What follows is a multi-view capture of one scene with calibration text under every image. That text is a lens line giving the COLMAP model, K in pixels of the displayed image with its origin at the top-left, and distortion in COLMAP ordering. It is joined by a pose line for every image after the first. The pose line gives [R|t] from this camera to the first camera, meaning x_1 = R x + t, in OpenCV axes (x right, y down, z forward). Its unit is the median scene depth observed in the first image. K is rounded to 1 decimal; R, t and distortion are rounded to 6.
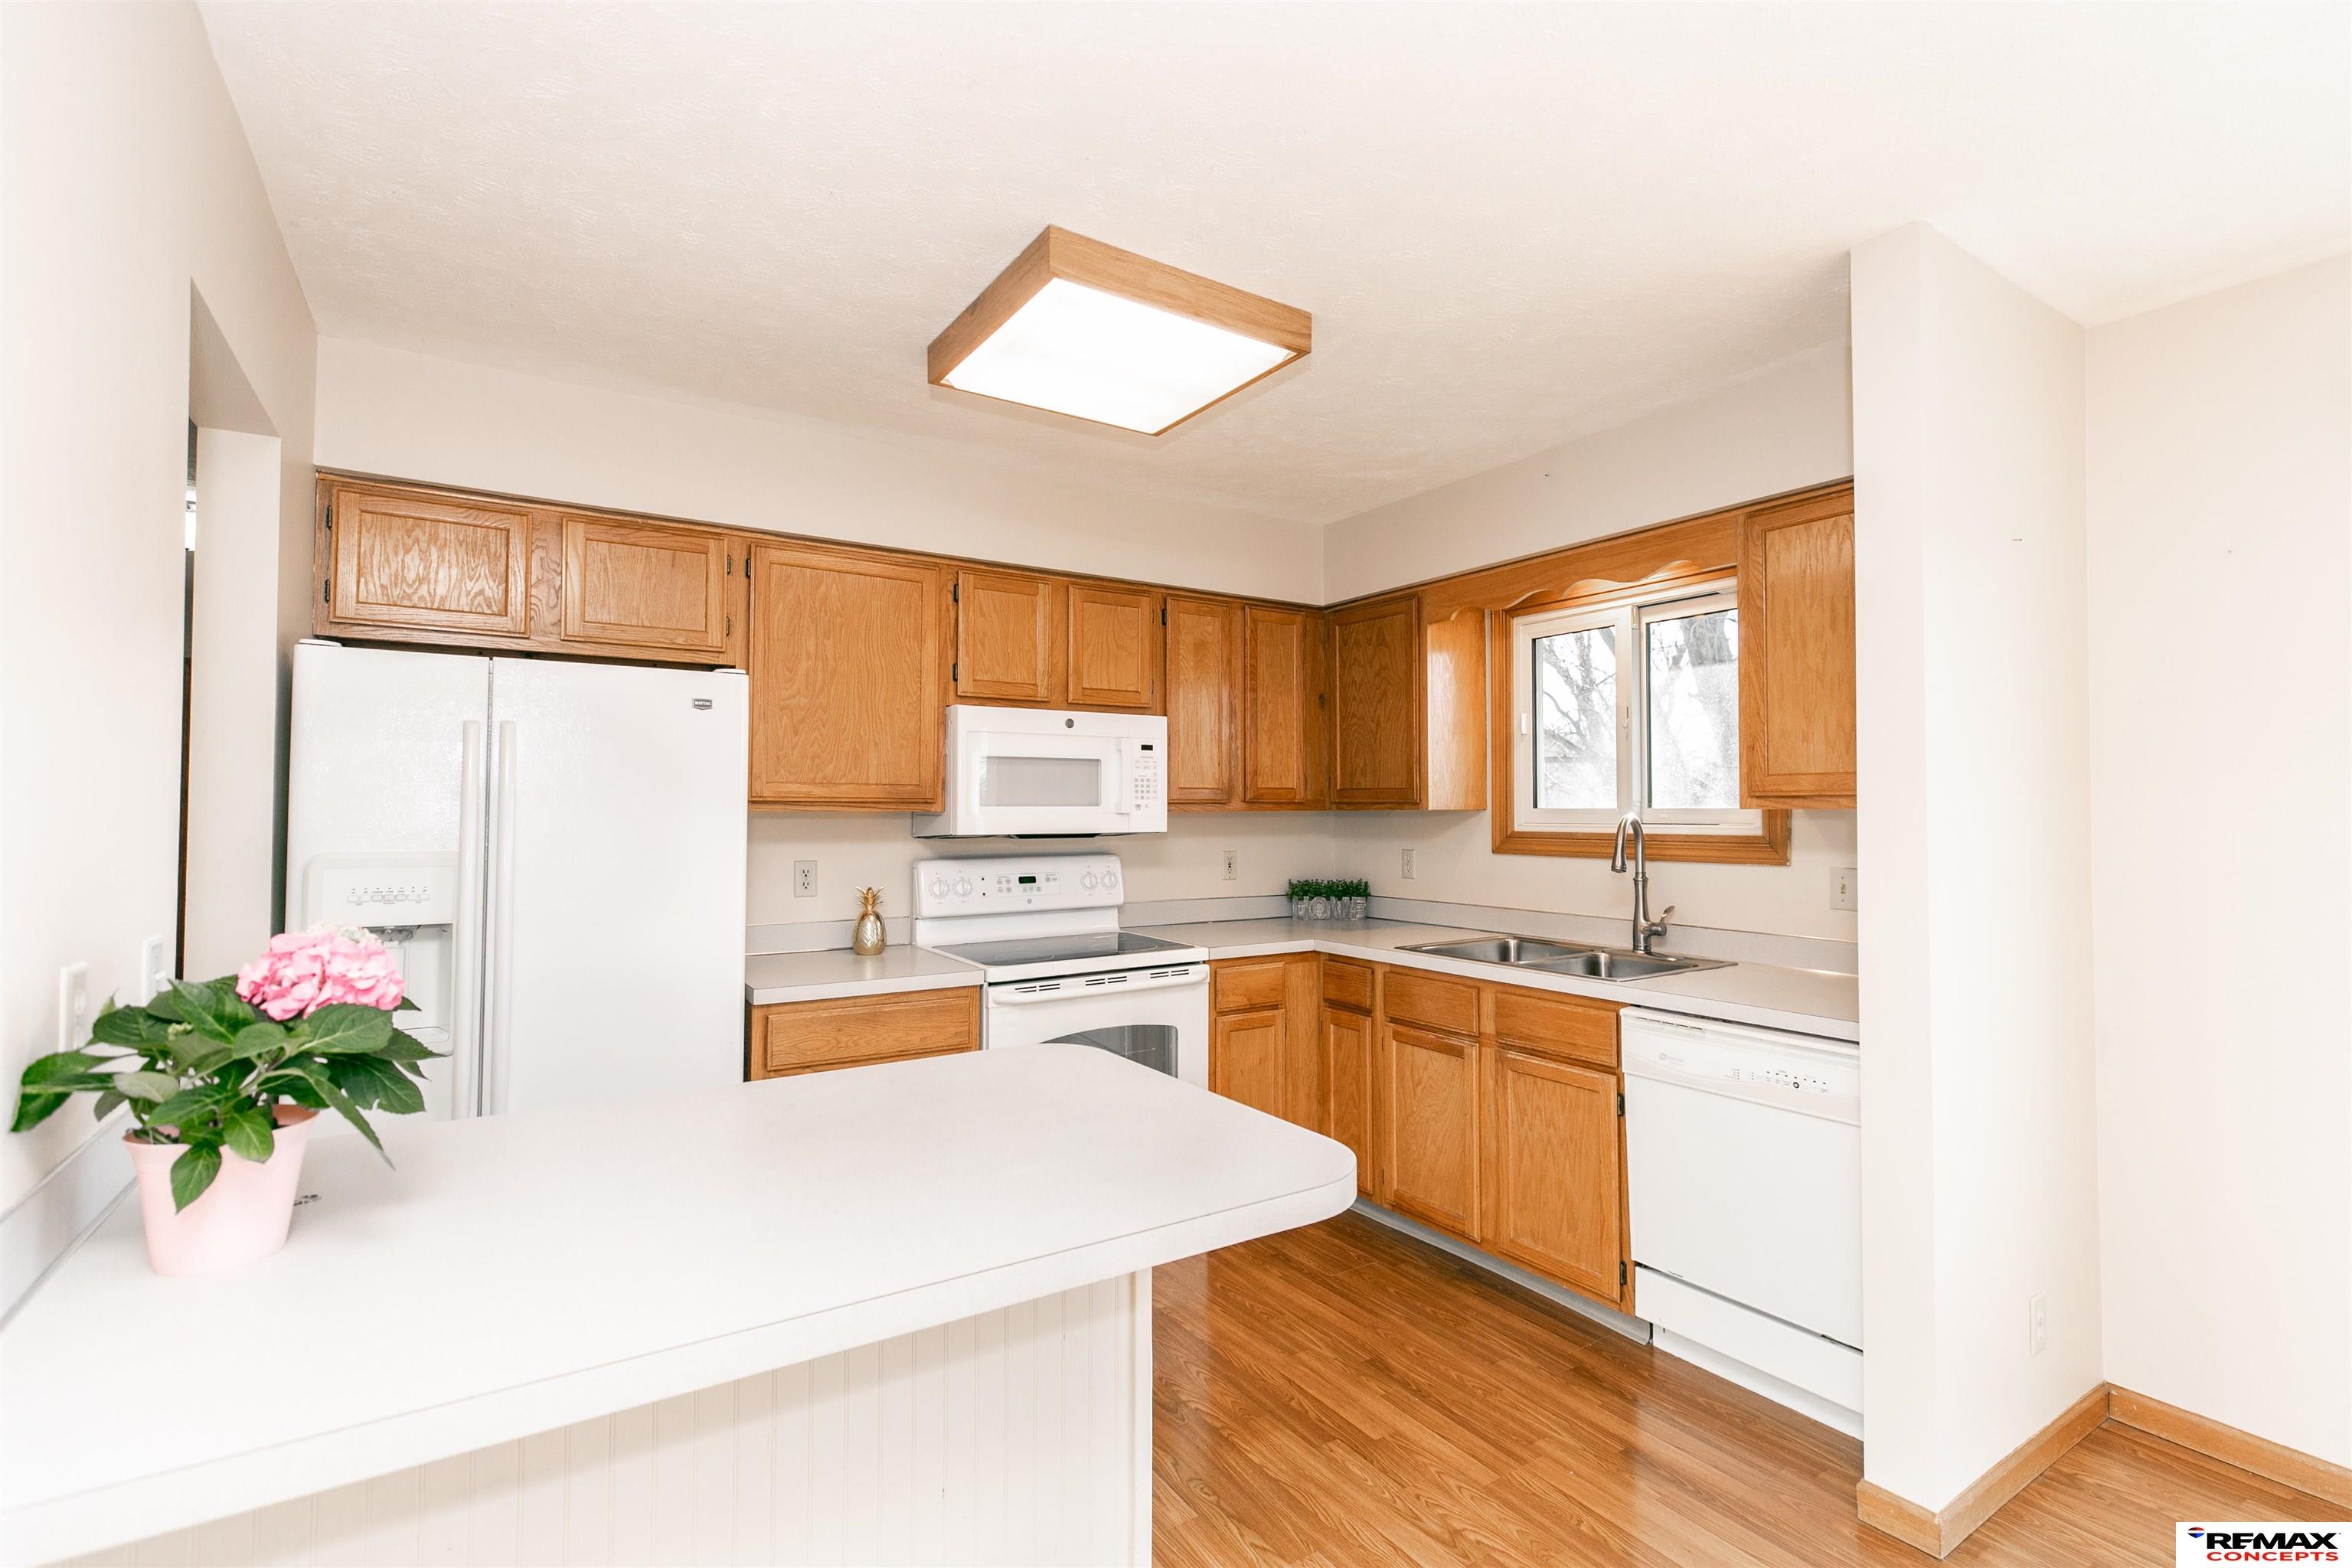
lens RADIAL K [[1080.2, 0, 1203.9], [0, 1080.2, 780.4], [0, 0, 1]] dist [0.004278, 0.000295]
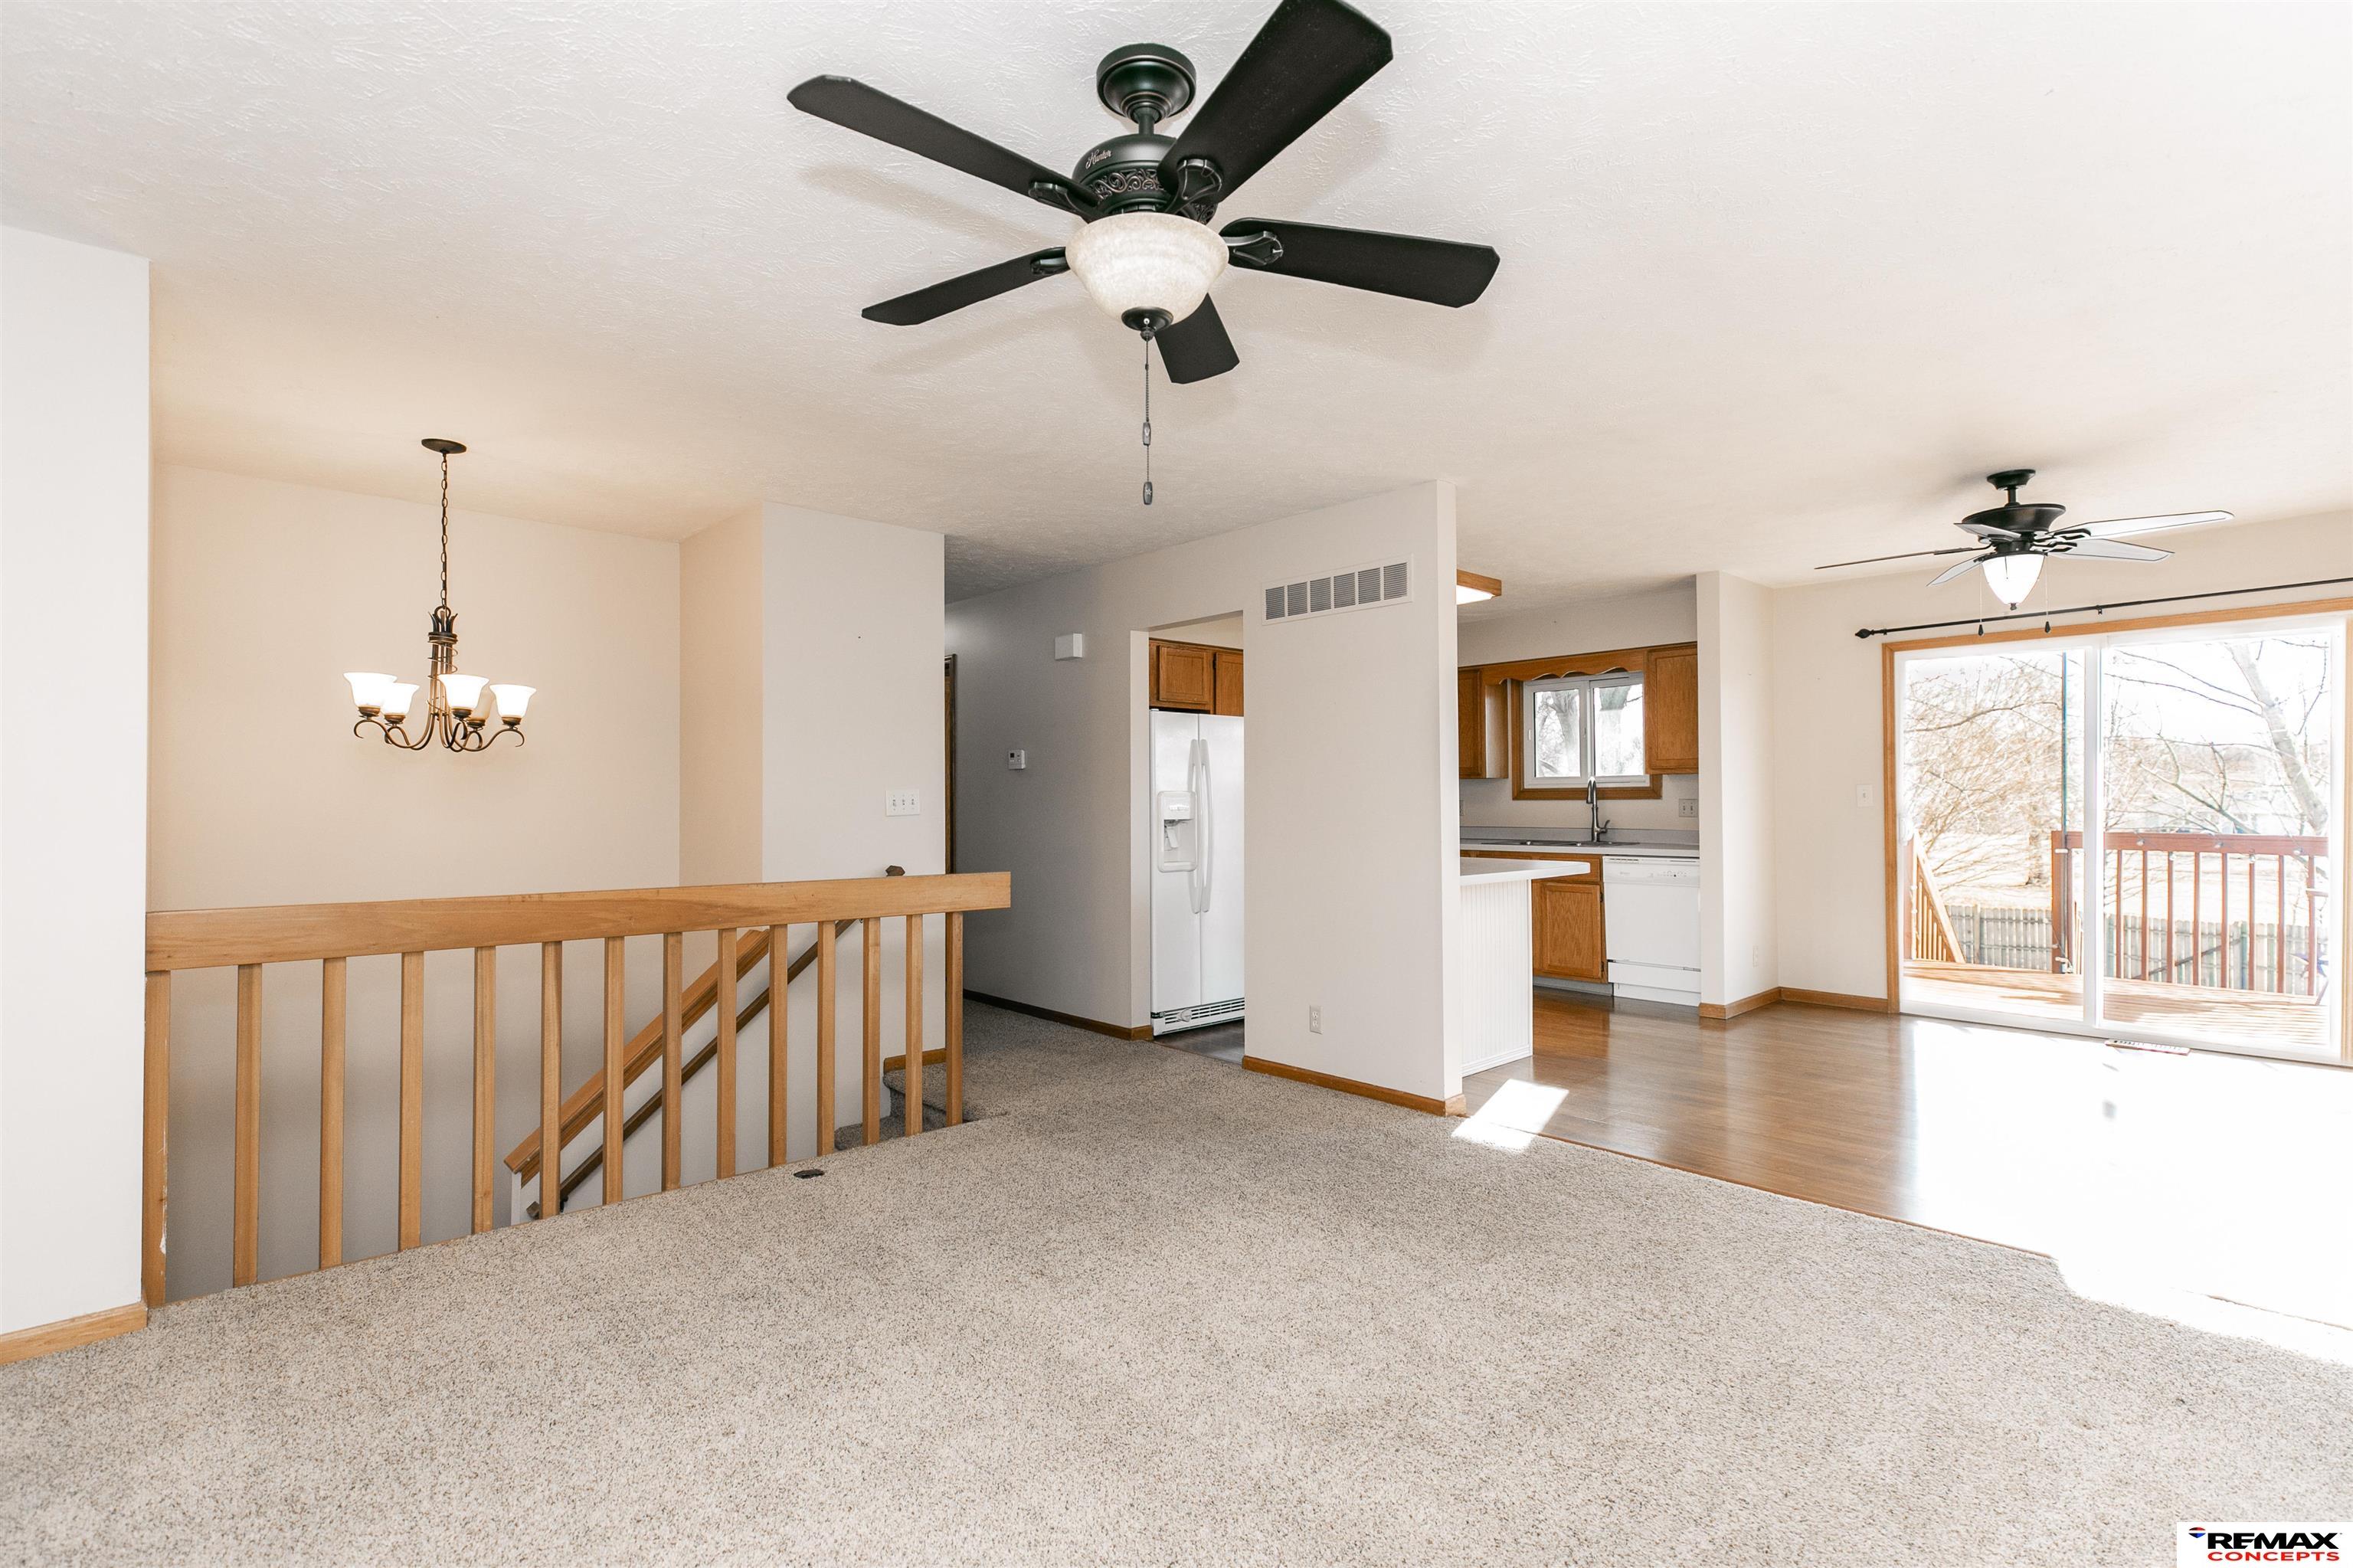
lens RADIAL K [[1108.6, 0, 1162.9], [0, 1108.6, 785.1], [0, 0, 1]] dist [0.001799, 0.000641]
pose [[0.987860, -0.004739, 0.155273, -0.804504], [0.002159, 0.999857, 0.016776, 0.006040], [-0.155330, -0.016237, 0.987729, -1.072300]]
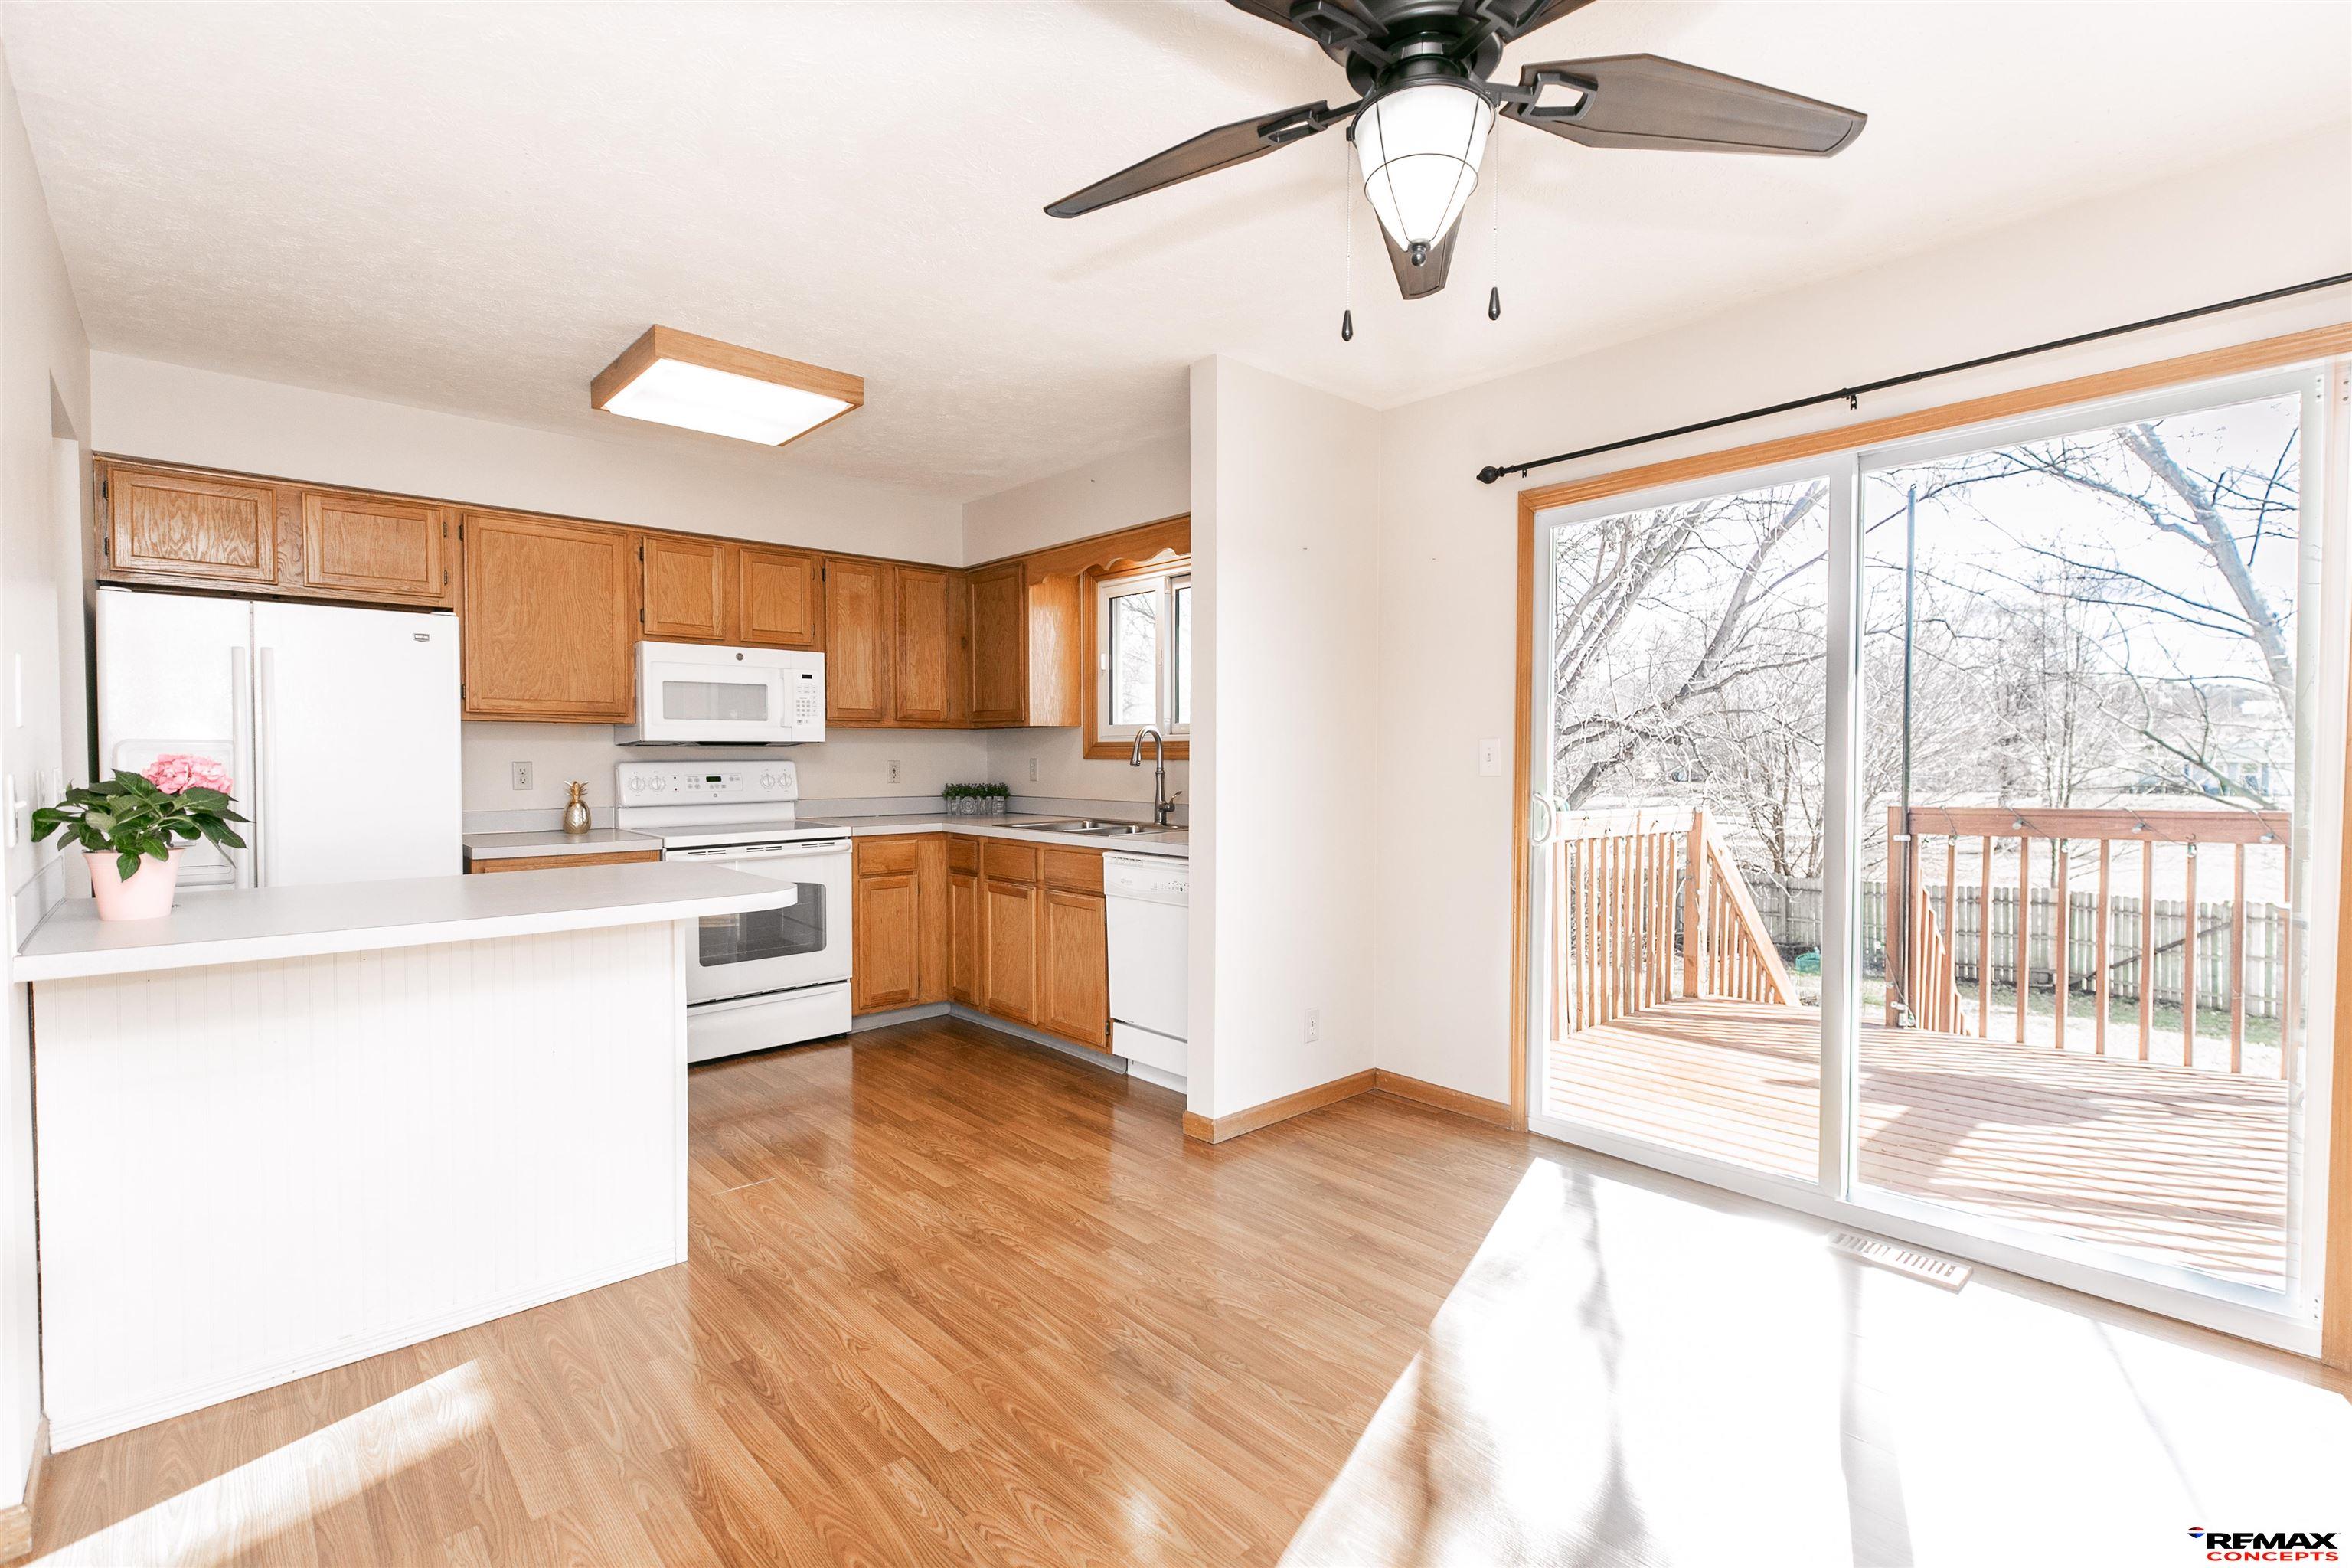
lens RADIAL K [[1074.6, 0, 1178.6], [0, 1074.6, 779.9], [0, 0, 1]] dist [0.007091, -0.000497]
pose [[0.988911, -0.004275, 0.148447, 0.219034], [-0.003657, 0.998582, 0.053118, 0.026133], [-0.148464, -0.053072, 0.987493, -0.391571]]
